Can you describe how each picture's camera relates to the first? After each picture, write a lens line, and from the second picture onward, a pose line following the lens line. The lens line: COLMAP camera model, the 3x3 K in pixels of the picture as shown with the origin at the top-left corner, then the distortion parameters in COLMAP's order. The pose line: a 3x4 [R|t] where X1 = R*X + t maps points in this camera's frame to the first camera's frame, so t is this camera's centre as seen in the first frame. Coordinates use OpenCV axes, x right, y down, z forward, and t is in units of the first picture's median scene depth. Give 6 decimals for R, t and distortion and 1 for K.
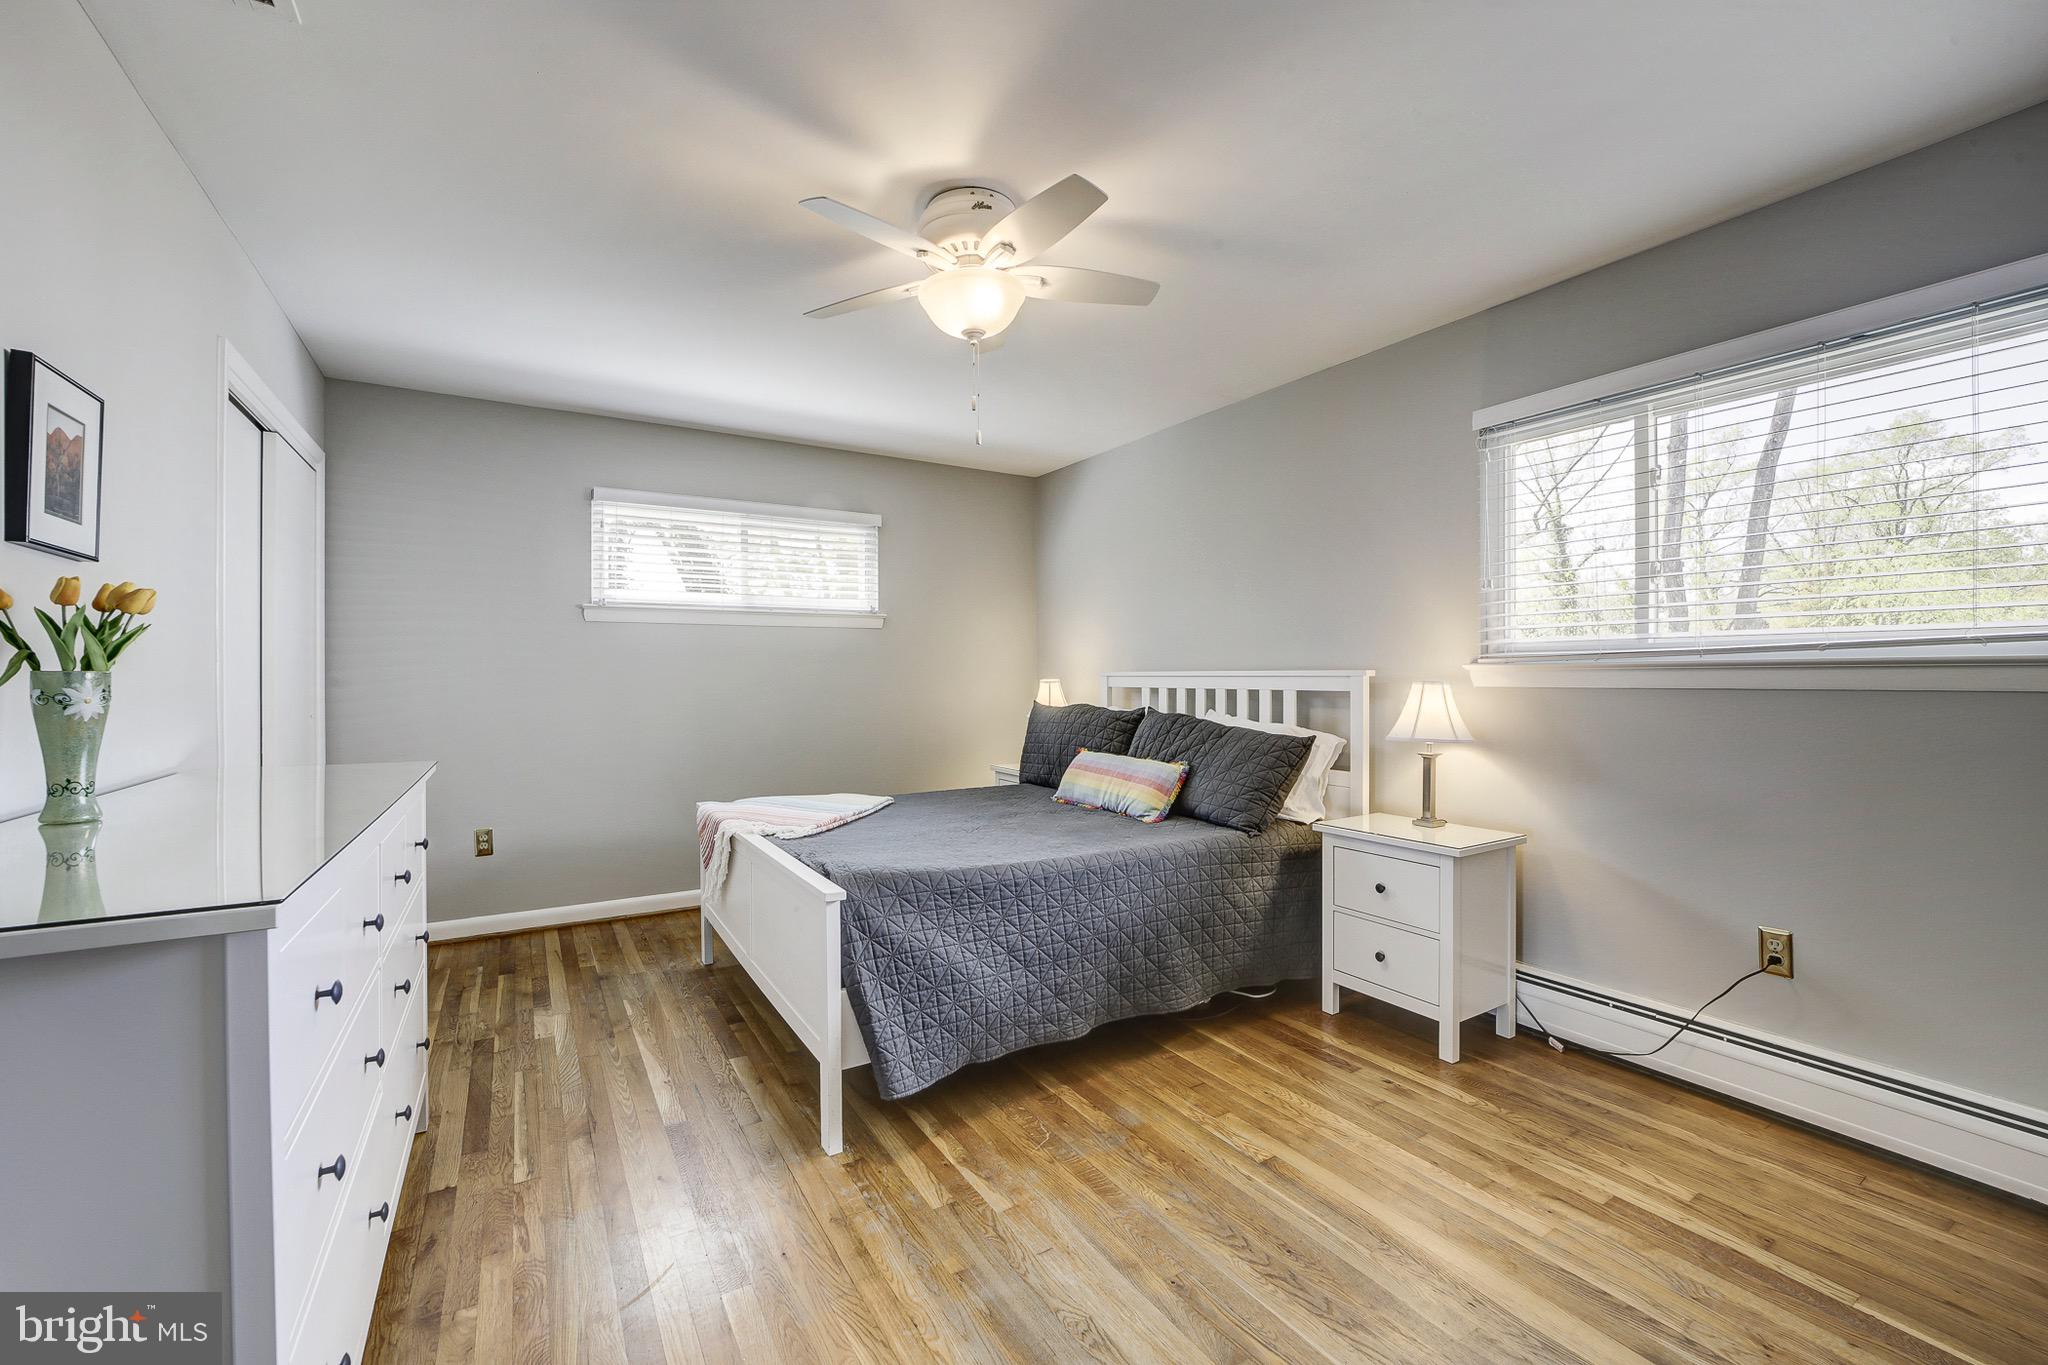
lens RADIAL K [[826.6, 0, 992.2], [0, 826.6, 674.2], [0, 0, 1]] dist [-0.045579, 0.012766]
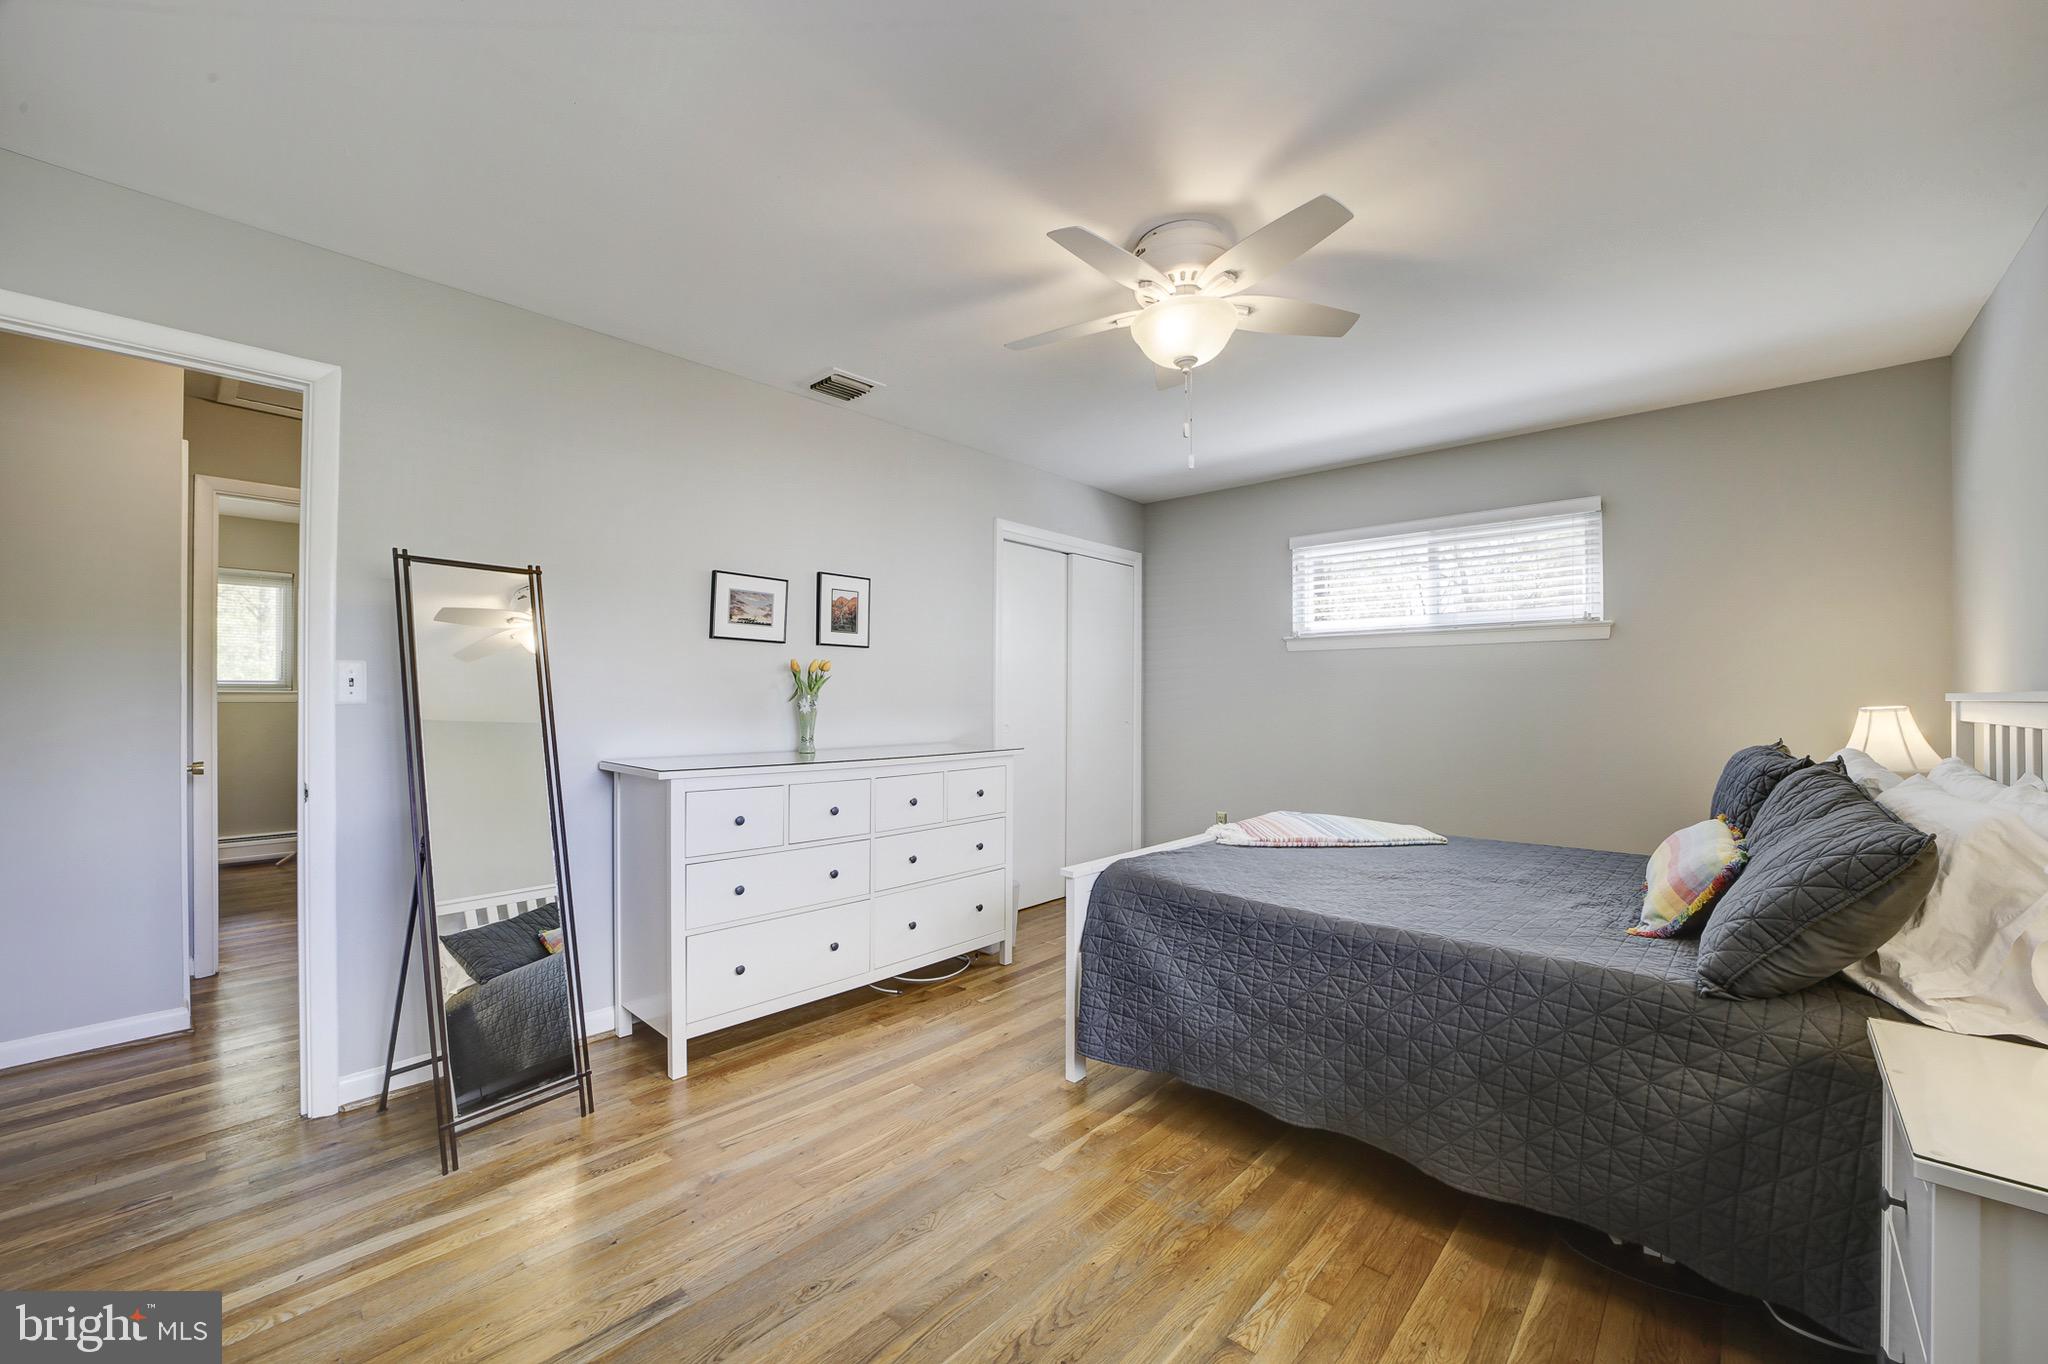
lens RADIAL K [[797.1, 0, 1038.0], [0, 797.1, 696.3], [0, 0, 1]] dist [-0.040693, 0.010423]
pose [[0.290326, 0.000670, -0.956928, 0.794720], [-0.002054, 0.999998, 0.000077, 0.000762], [0.956926, 0.001943, 0.290327, 0.502099]]
